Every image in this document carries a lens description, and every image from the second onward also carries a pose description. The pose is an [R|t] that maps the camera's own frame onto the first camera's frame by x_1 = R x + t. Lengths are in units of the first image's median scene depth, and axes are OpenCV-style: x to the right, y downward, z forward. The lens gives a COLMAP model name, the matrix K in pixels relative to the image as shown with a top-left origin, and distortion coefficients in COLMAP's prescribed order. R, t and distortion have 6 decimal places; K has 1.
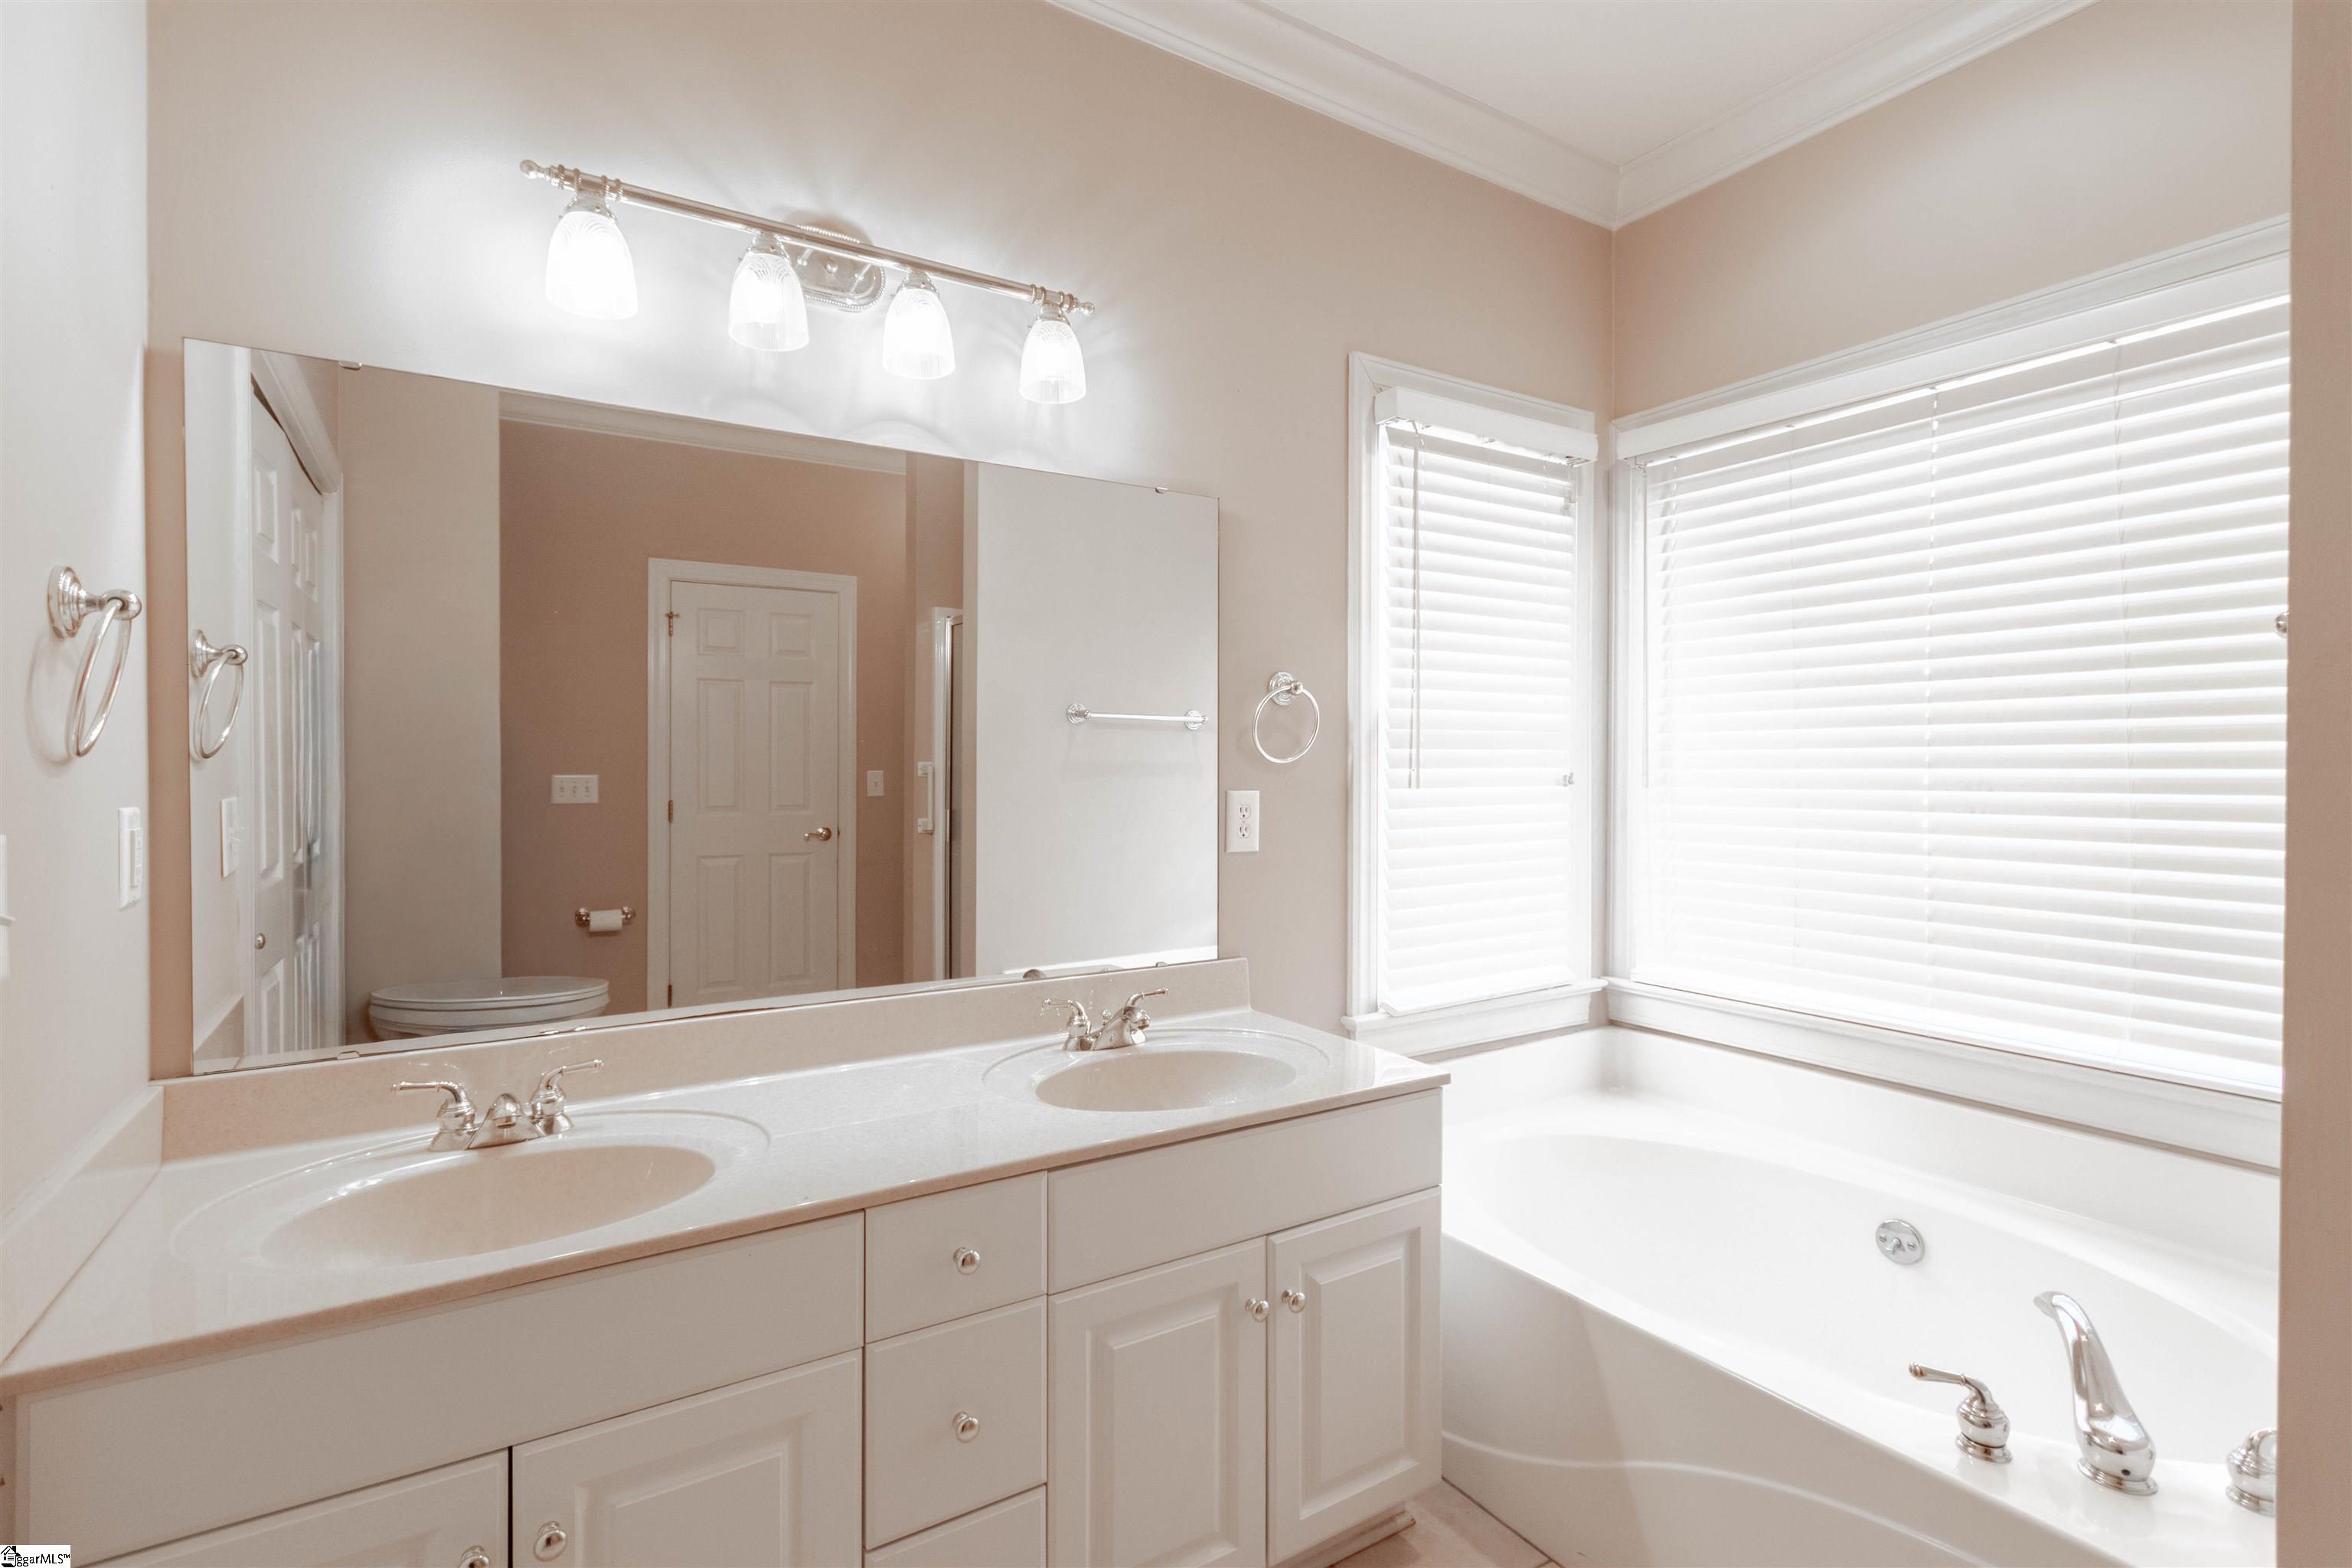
lens RADIAL K [[1112.6, 0, 1178.5], [0, 1112.6, 778.3], [0, 0, 1]] dist [-0.004623, 0.000584]
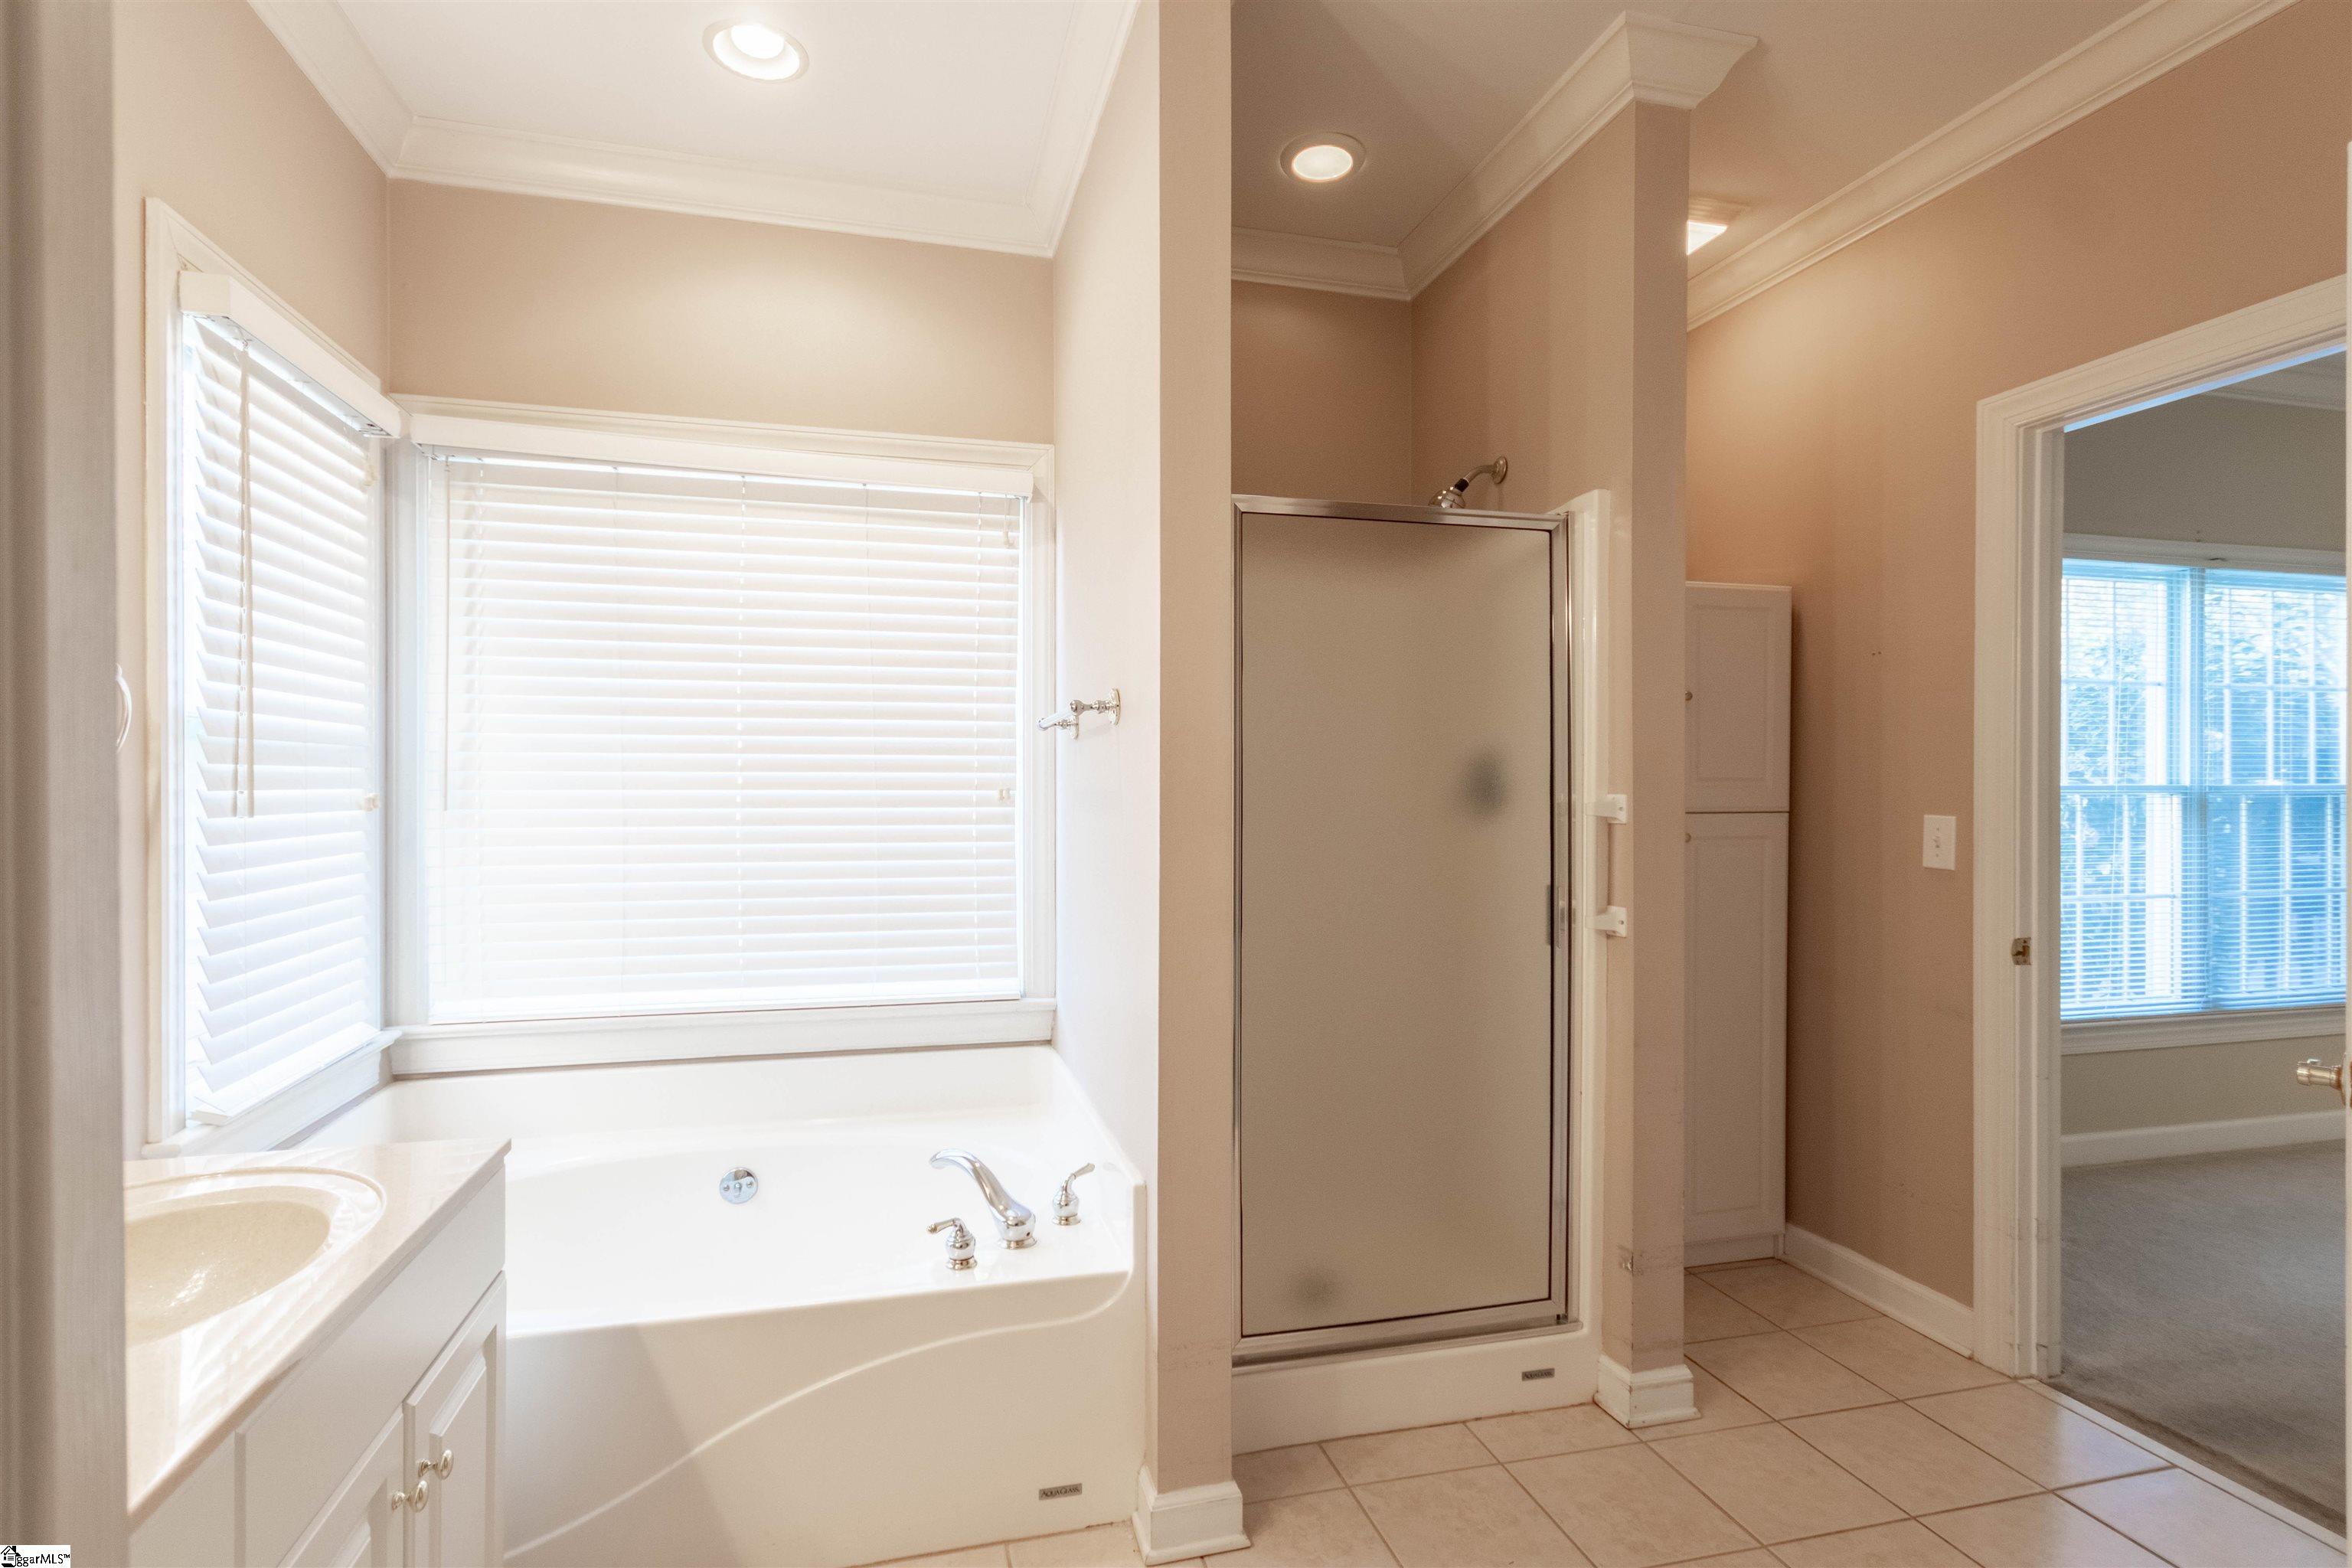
lens RADIAL K [[1155.3, 0, 1178.8], [0, 1155.3, 777.6], [0, 0, 1]] dist [0.026274, -0.000423]
pose [[0.300525, 0.009171, 0.953730, -0.360593], [0.006317, 0.999913, -0.011605, -0.003791], [-0.953753, 0.009513, 0.300441, 0.153622]]
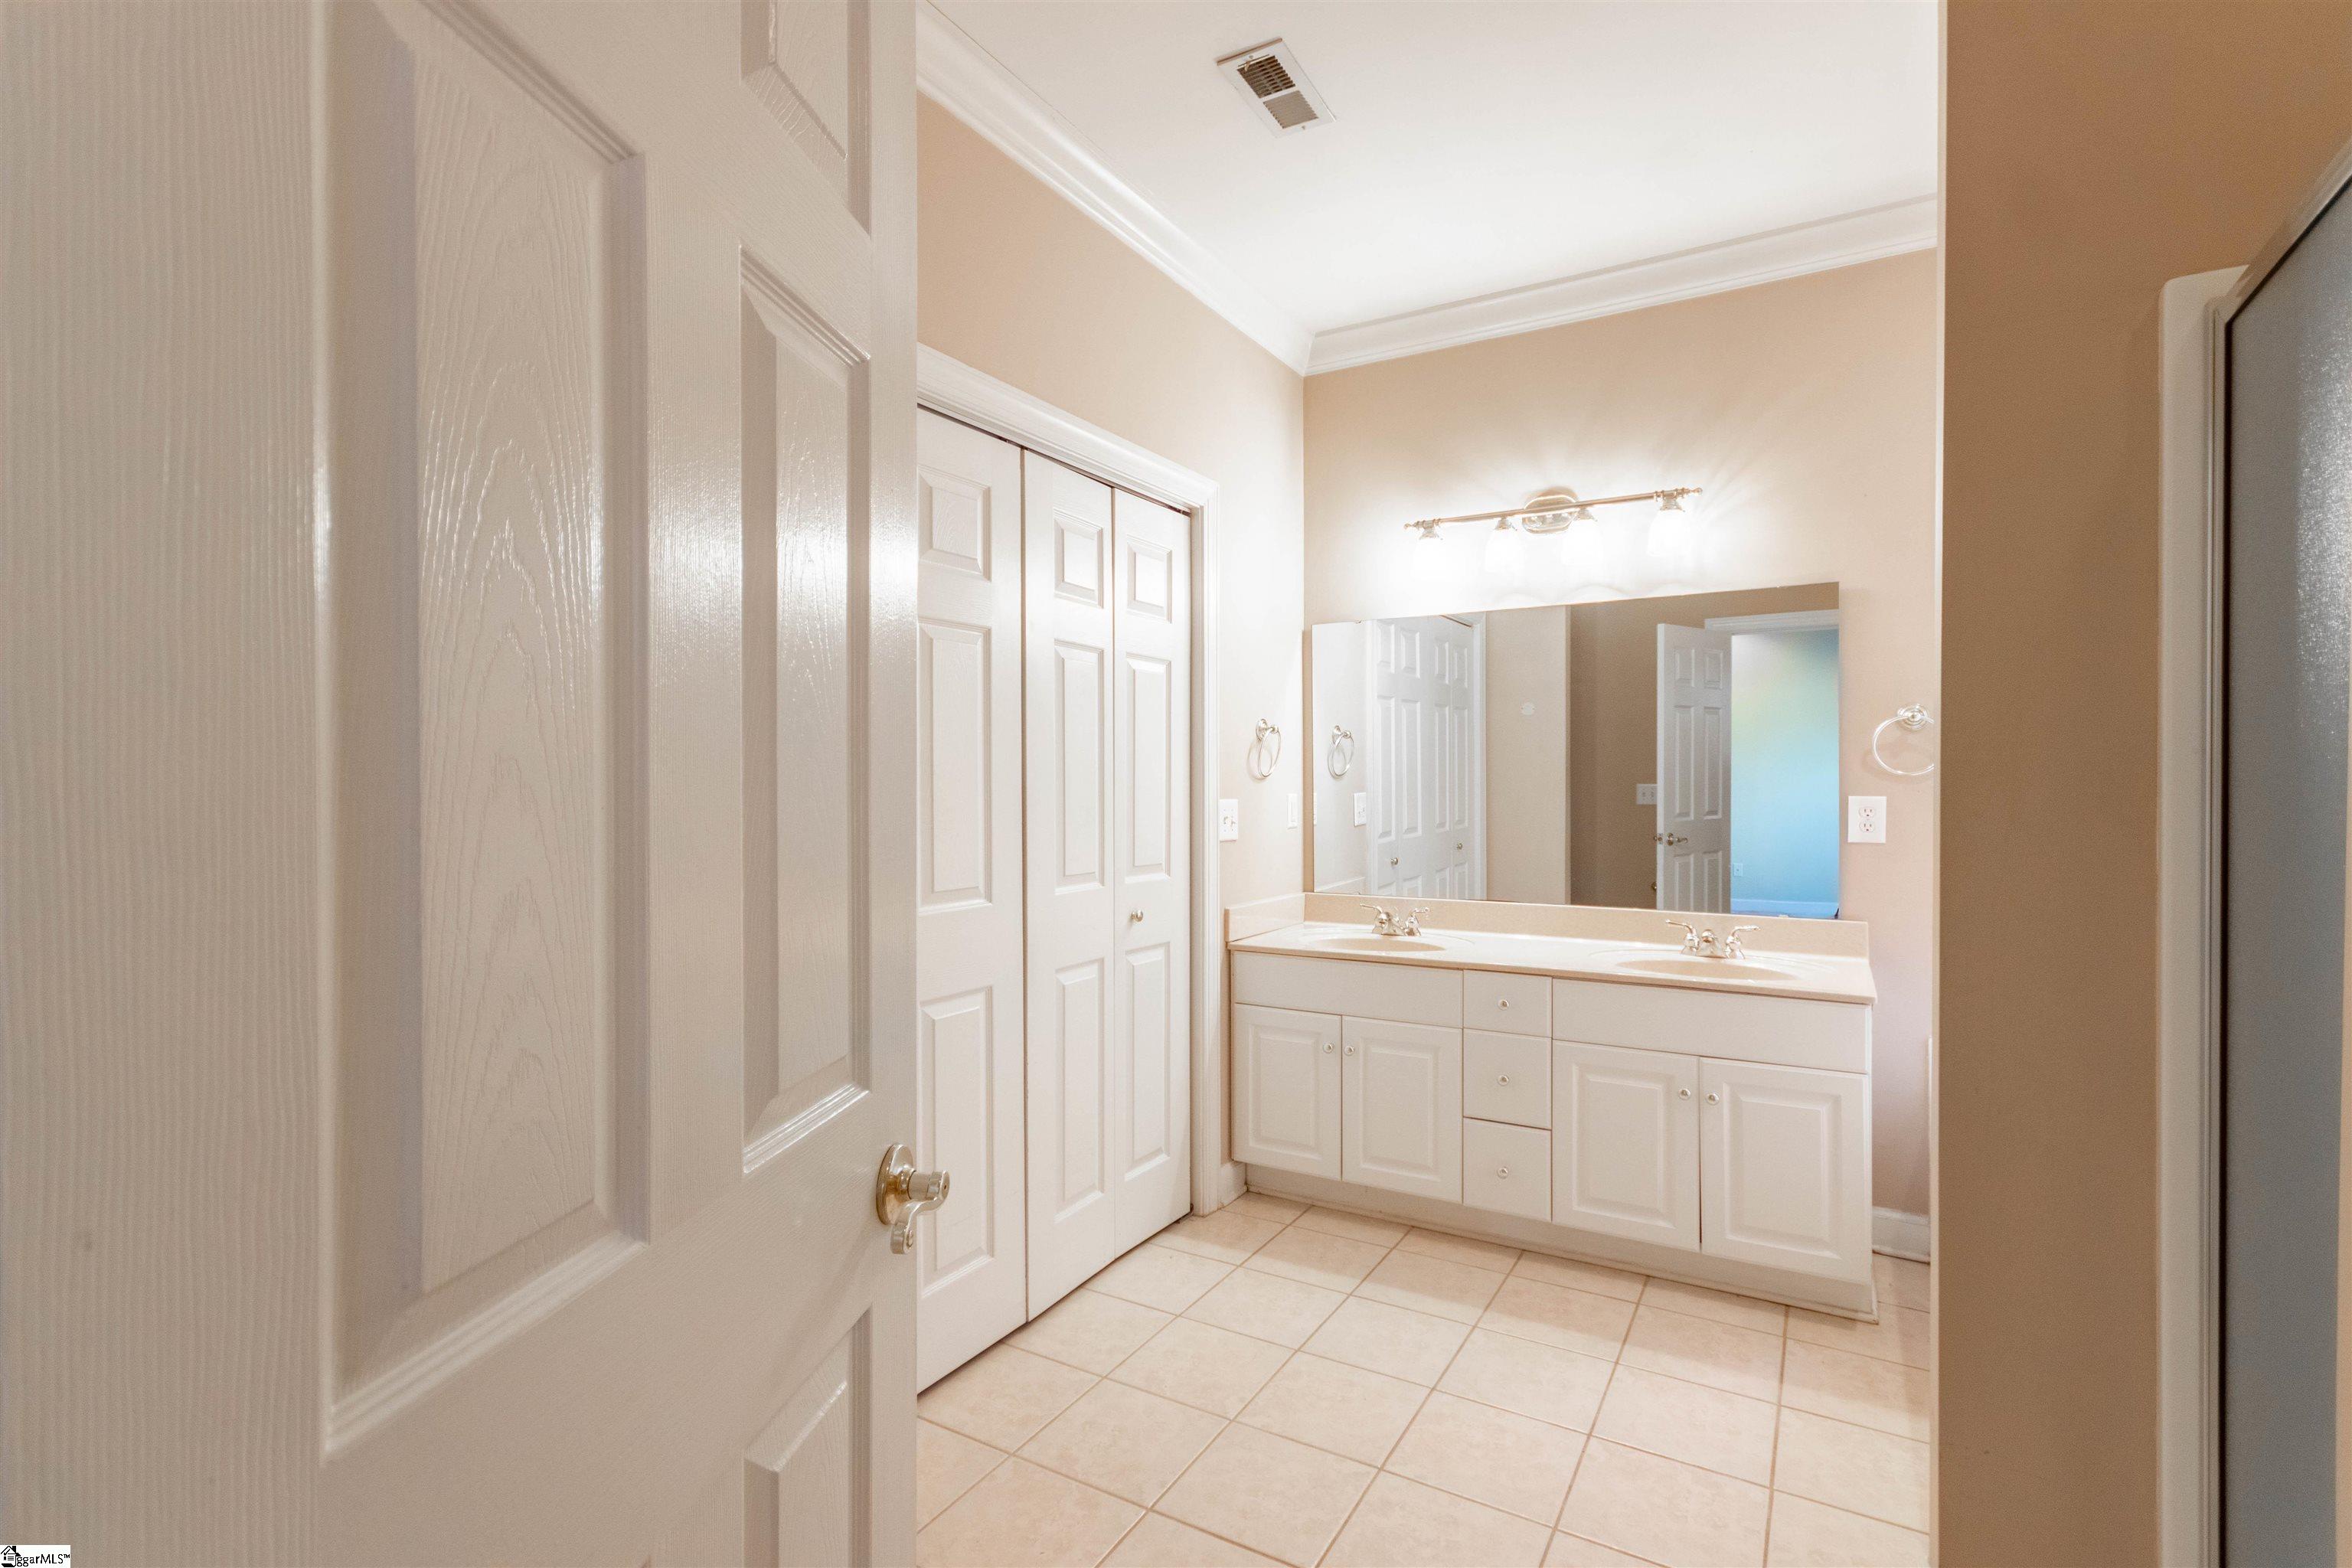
lens RADIAL K [[1092.4, 0, 1176.0], [0, 1092.4, 784.0], [0, 0, 1]] dist [0.000681, 0.000137]
pose [[0.452900, 0.008219, -0.891523, 0.798552], [-0.001069, 0.999962, 0.008675, -0.013095], [0.891561, -0.002976, 0.452892, -0.310860]]
